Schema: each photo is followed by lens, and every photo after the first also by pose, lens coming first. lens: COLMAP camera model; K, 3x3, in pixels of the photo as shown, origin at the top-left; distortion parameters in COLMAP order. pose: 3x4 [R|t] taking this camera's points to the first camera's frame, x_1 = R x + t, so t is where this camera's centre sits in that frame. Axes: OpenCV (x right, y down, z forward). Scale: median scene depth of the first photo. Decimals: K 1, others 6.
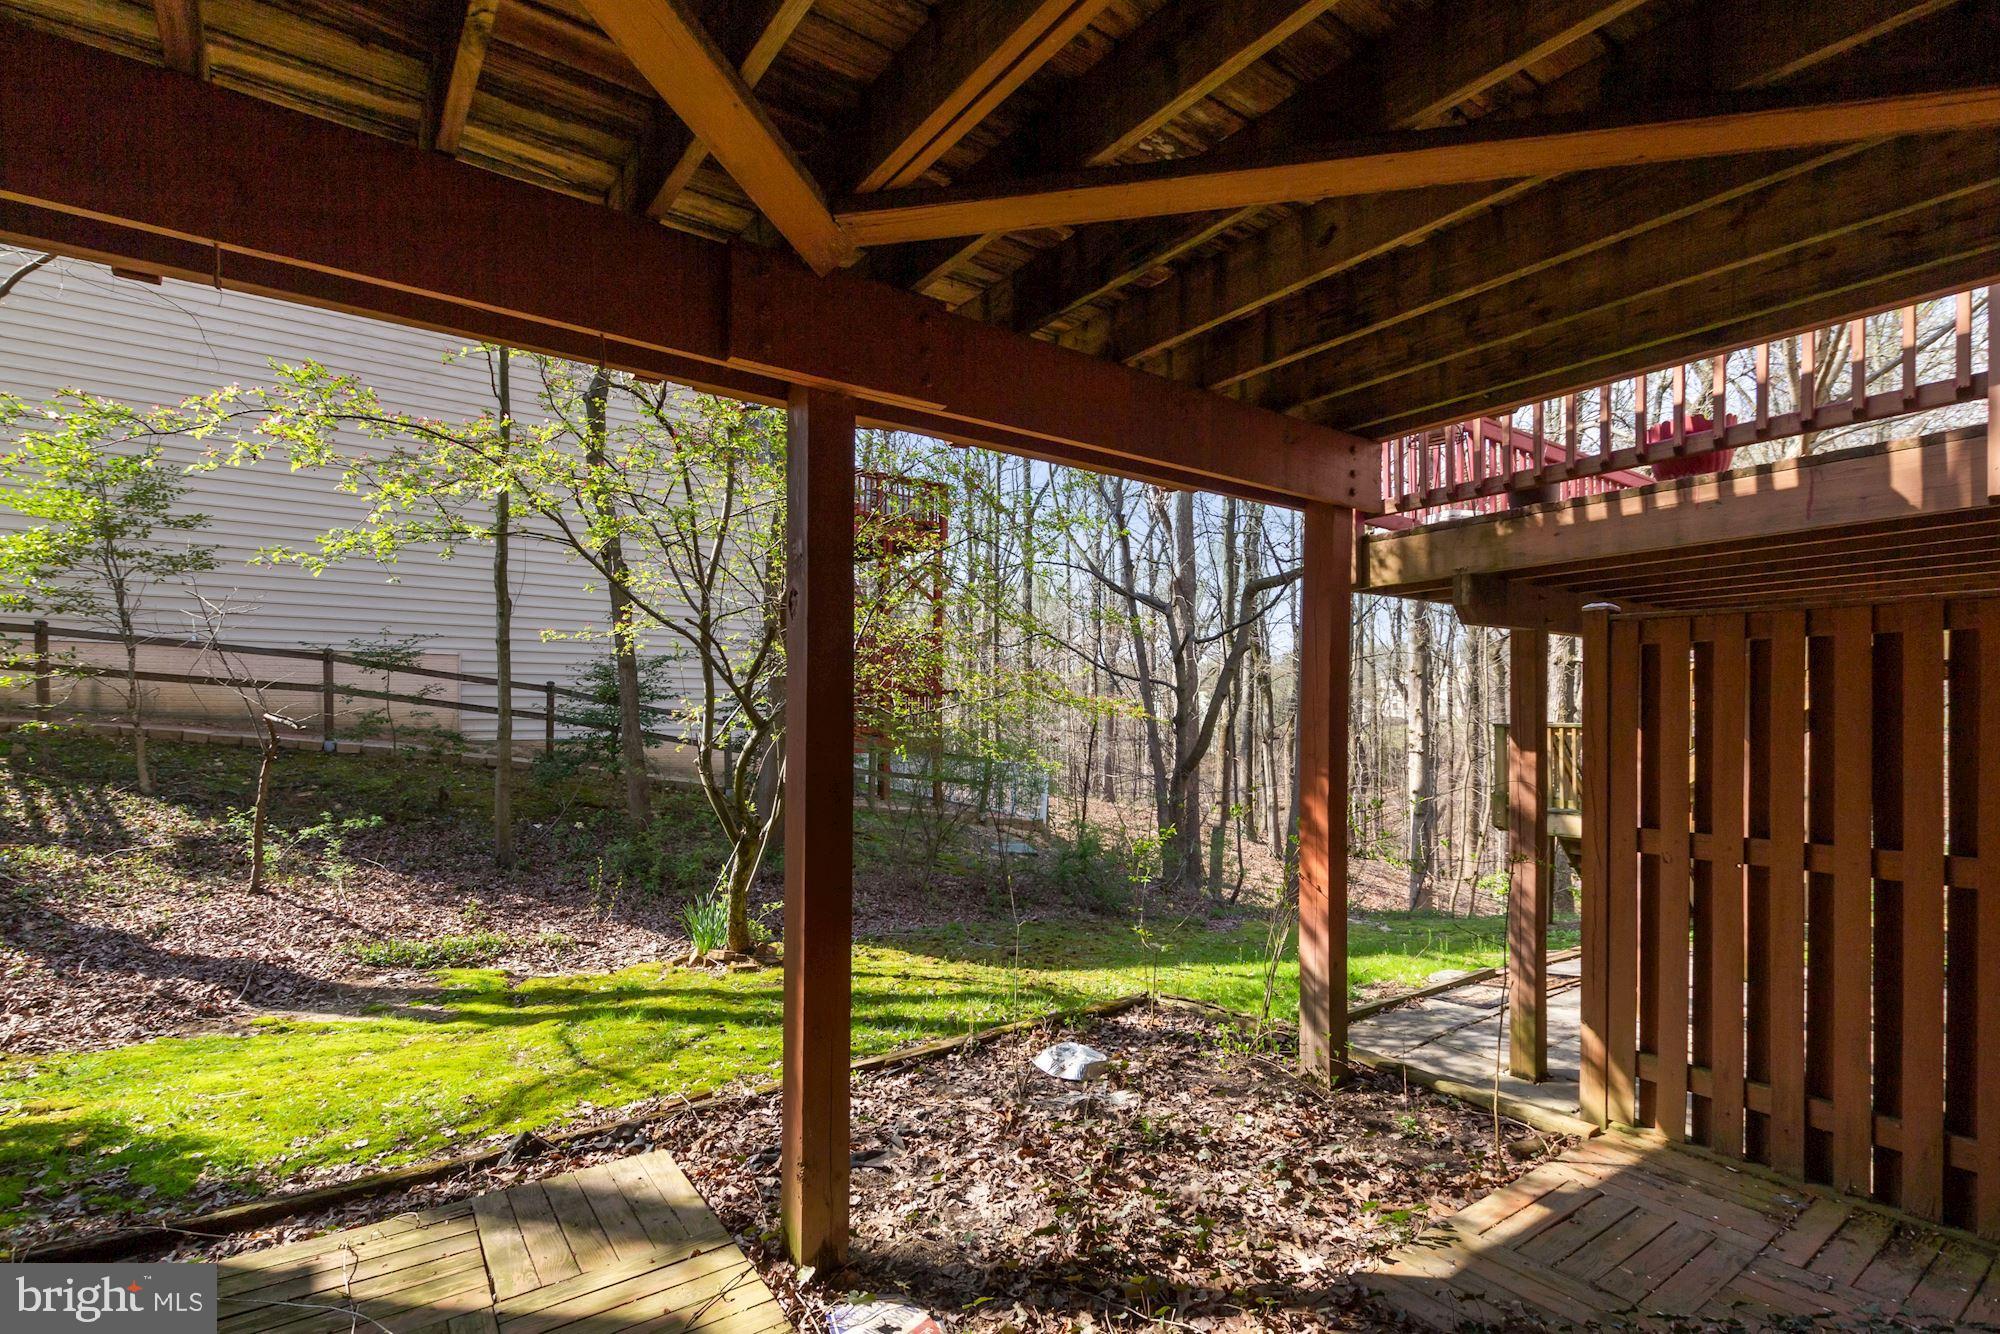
lens RADIAL K [[928.8, 0, 997.7], [0, 928.8, 718.2], [0, 0, 1]] dist [0.000880, -0.000184]
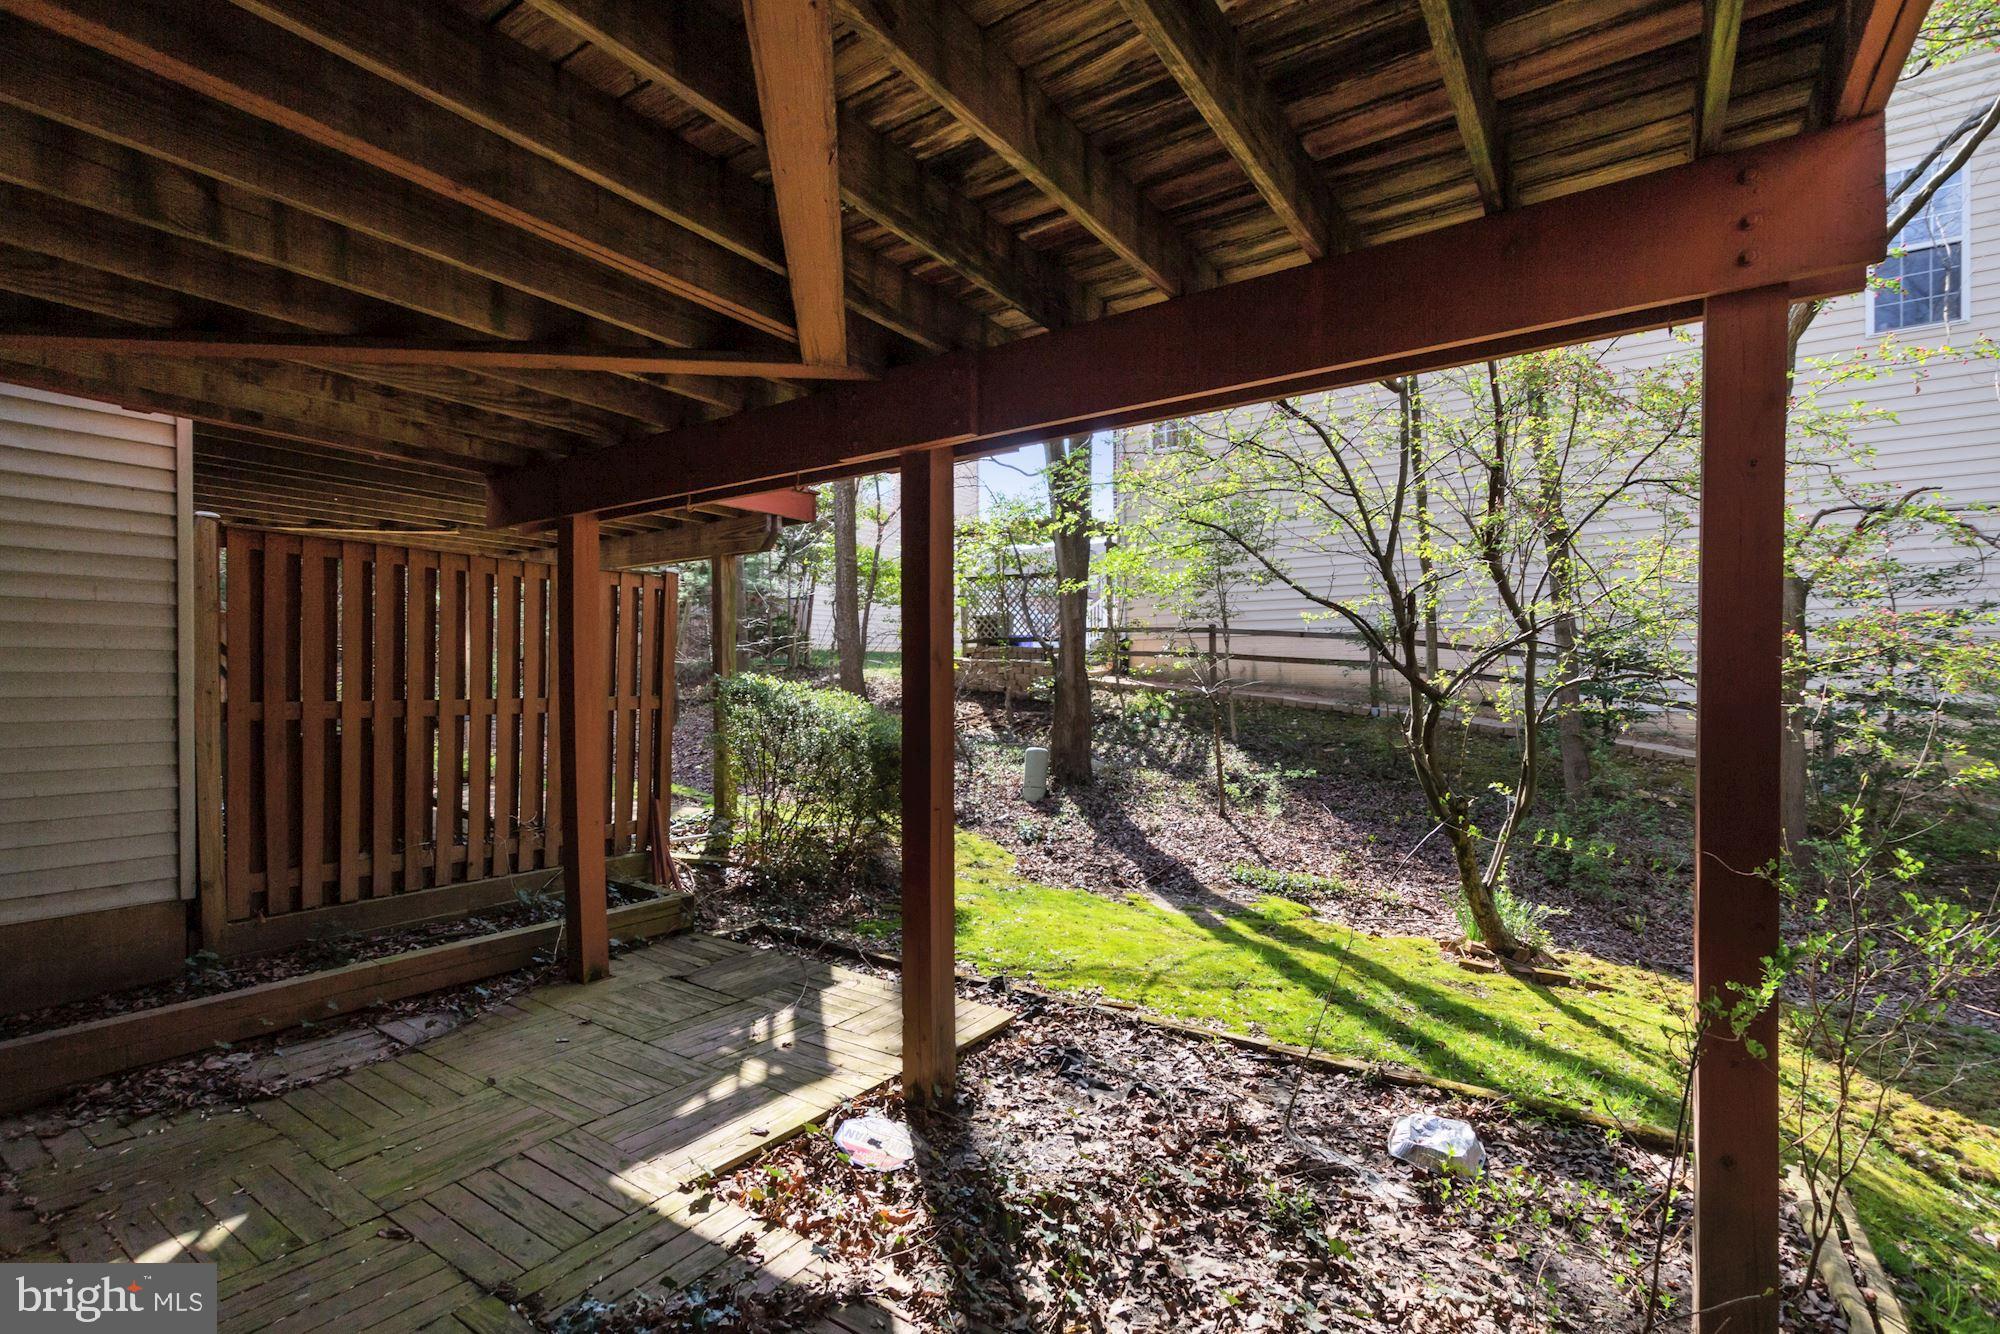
lens RADIAL K [[928.8, 0, 992.1], [0, 928.8, 689.4], [0, 0, 1]] dist [0.002443, -0.000019]
pose [[0.328781, 0.002225, -0.944403, 0.542555], [-0.000895, 0.999998, 0.002044, -0.003171], [0.944406, 0.000174, 0.328783, 0.320658]]
